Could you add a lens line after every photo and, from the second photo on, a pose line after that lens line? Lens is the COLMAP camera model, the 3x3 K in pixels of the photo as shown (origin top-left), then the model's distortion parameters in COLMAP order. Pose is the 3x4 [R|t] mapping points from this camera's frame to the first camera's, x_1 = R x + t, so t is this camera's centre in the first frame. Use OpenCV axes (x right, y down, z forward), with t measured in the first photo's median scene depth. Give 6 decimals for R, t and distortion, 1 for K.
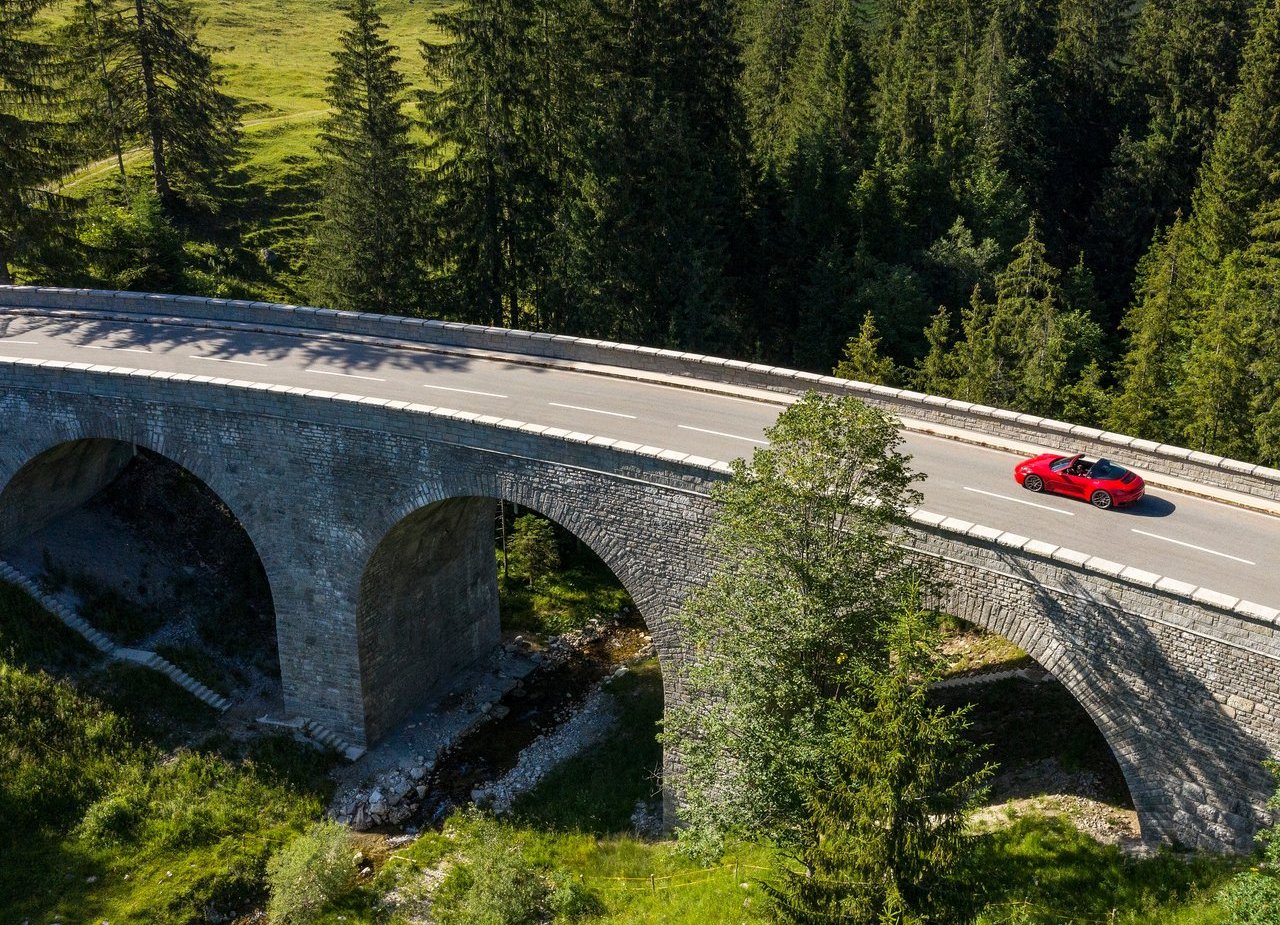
lens RADIAL K [[1503.5, 0, 640.0], [0, 1503.5, 411.5], [0, 0, 1]] dist [-0.015856, 0.013212]
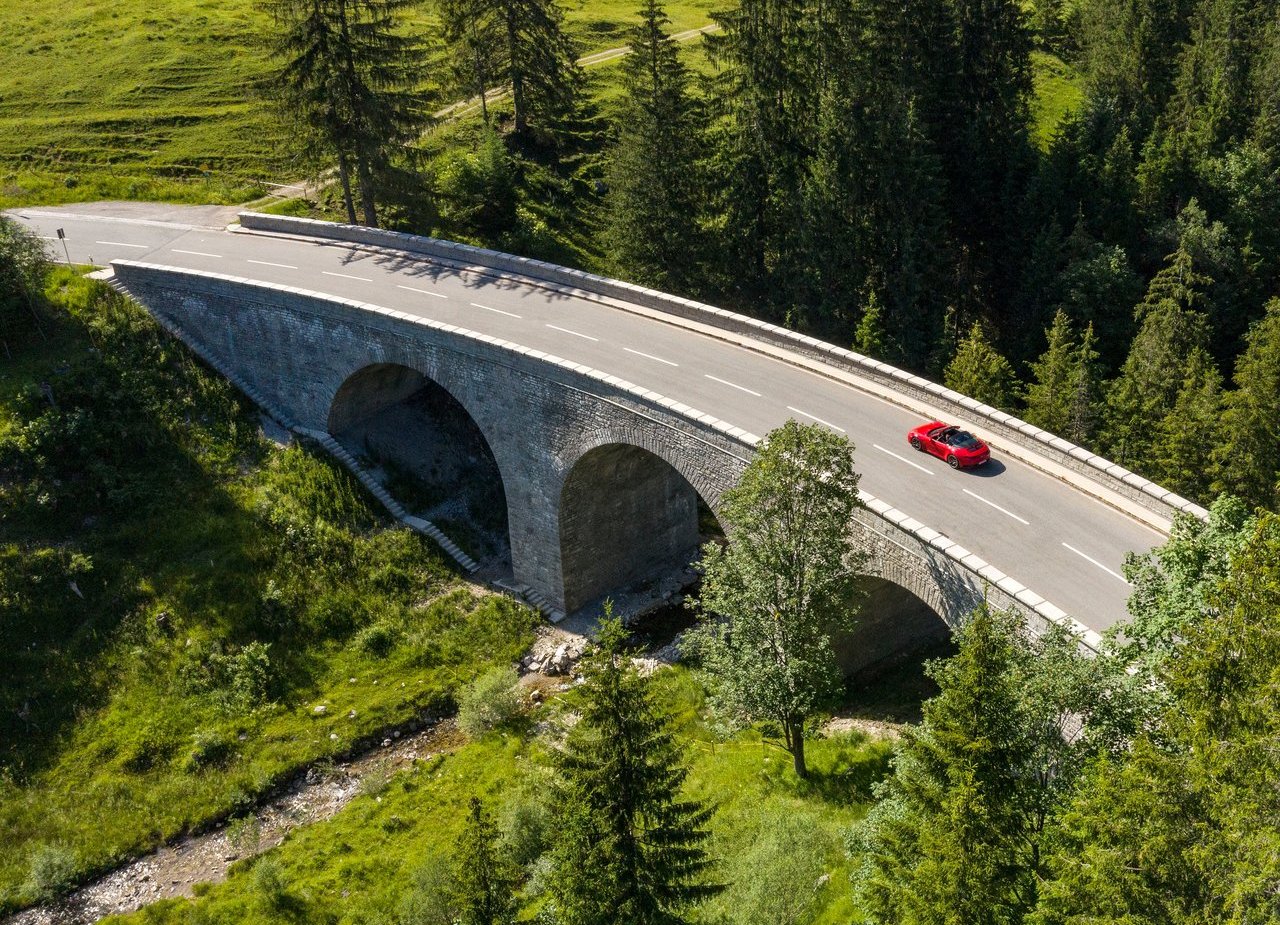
lens RADIAL K [[1503.5, 0, 640.0], [0, 1503.5, 411.5], [0, 0, 1]] dist [-0.015856, 0.013212]
pose [[0.951138, 0.102468, -0.291267, 0.256426], [-0.071841, 0.990880, 0.113995, -0.113383], [0.300292, -0.087500, 0.949825, -0.236086]]
